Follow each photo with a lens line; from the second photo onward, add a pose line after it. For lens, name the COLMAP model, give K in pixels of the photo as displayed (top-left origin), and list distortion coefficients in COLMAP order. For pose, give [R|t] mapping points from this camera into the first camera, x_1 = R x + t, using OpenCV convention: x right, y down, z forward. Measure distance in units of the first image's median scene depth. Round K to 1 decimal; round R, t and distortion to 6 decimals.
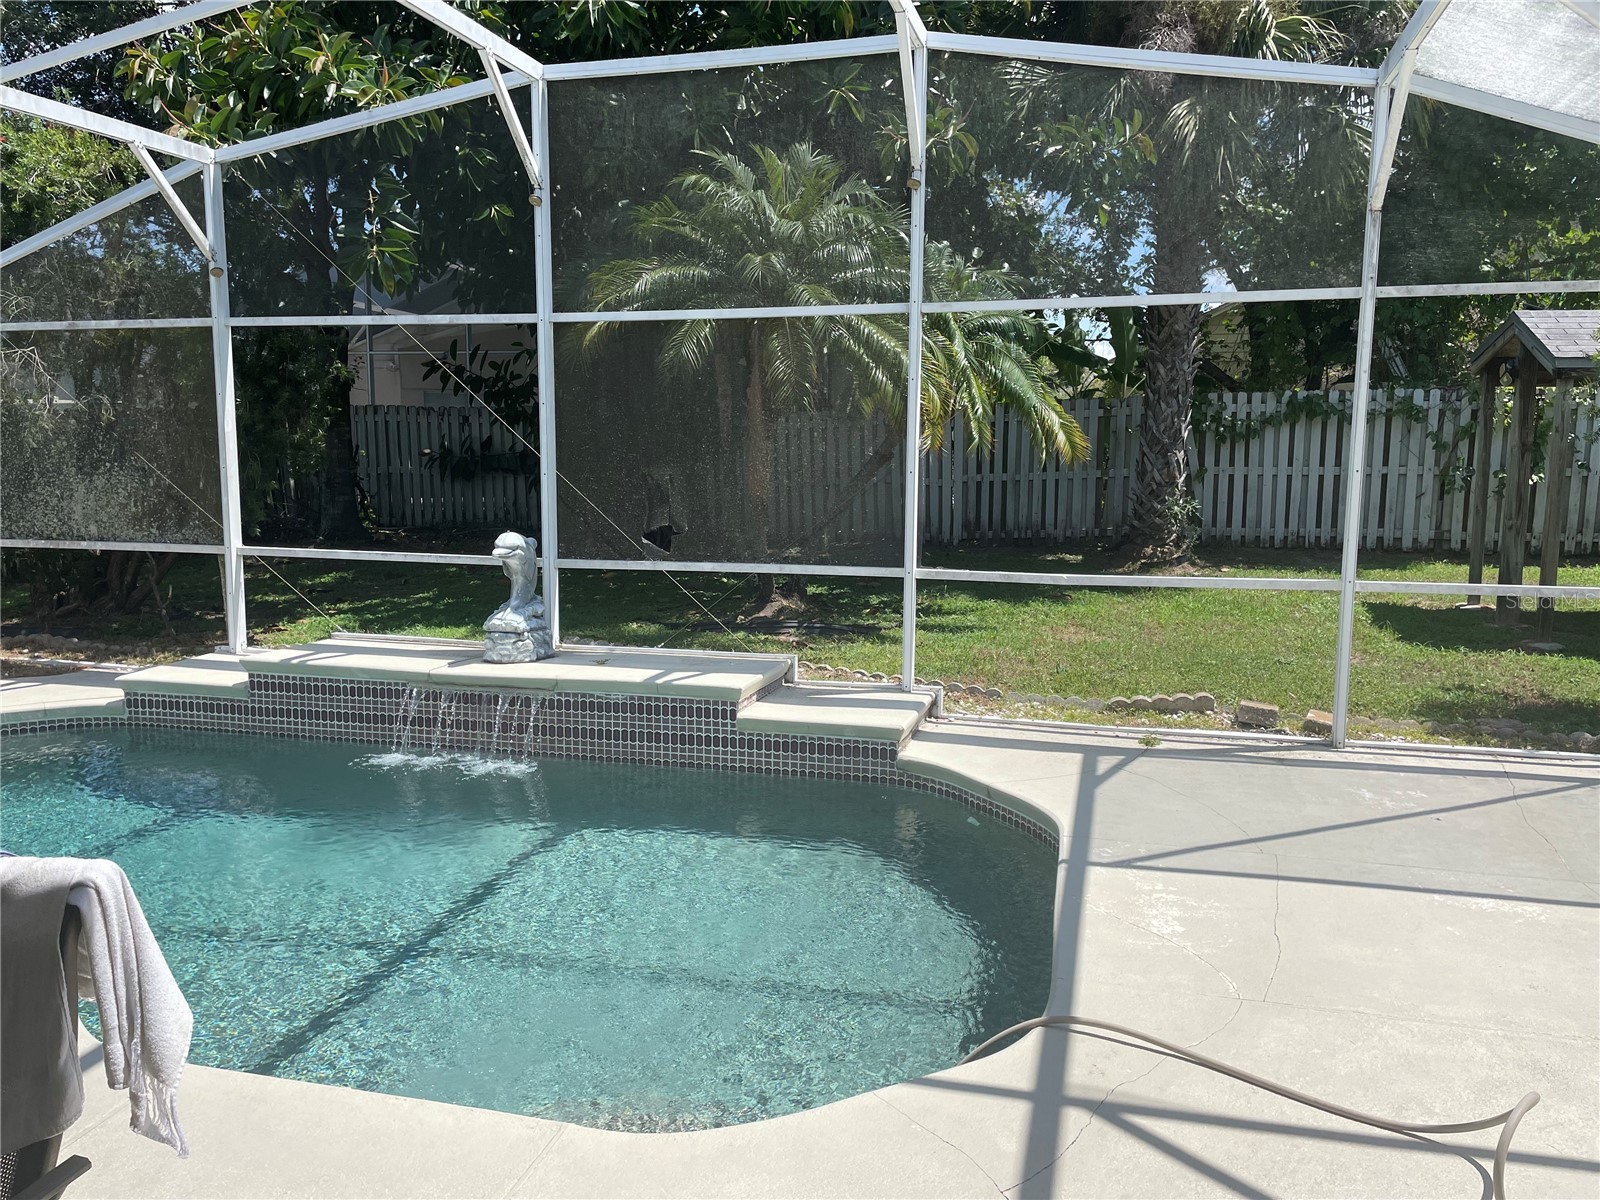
lens RADIAL K [[1208.0, 0, 801.8], [0, 1208.0, 596.6], [0, 0, 1]] dist [0.091998, -0.117390]
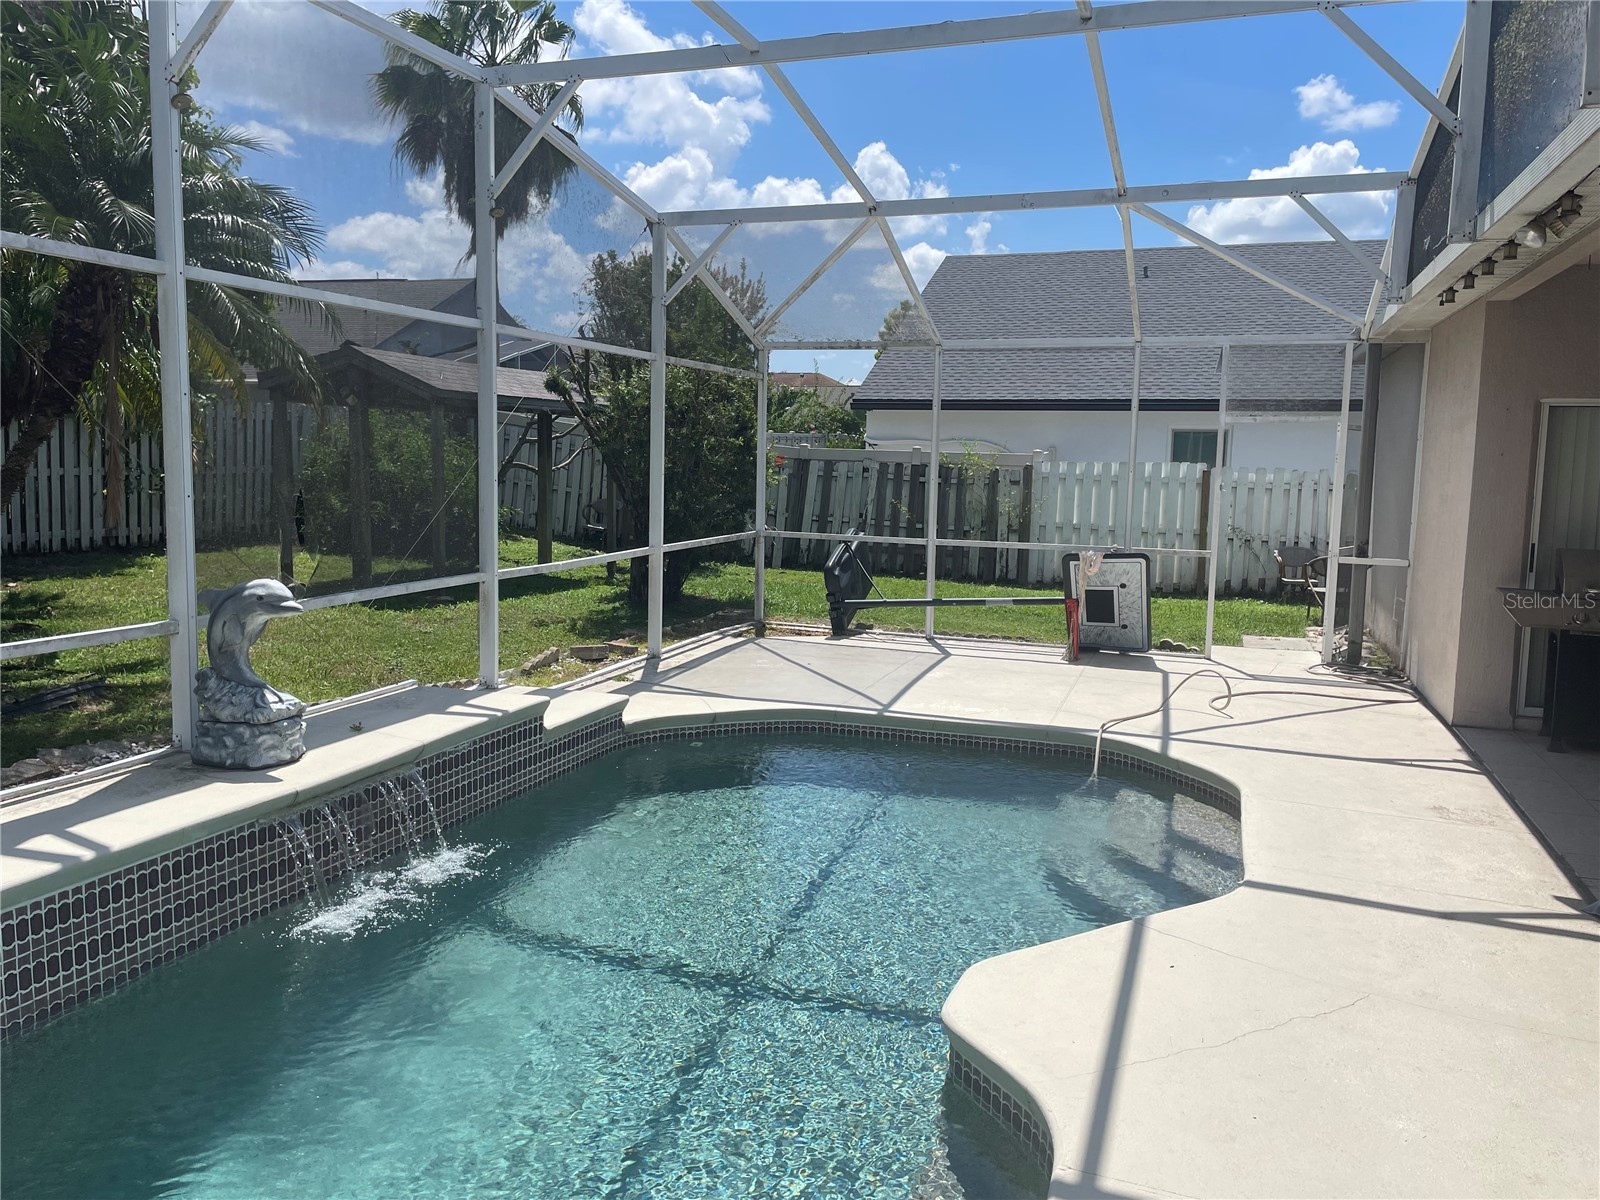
lens RADIAL K [[1208.0, 0, 801.4], [0, 1208.0, 584.0], [0, 0, 1]] dist [0.091998, -0.117390]
pose [[0.070414, -0.107229, 0.991738, -0.495240], [0.111281, 0.988844, 0.099015, -0.045935], [-0.991291, 0.103390, 0.081561, 0.338368]]
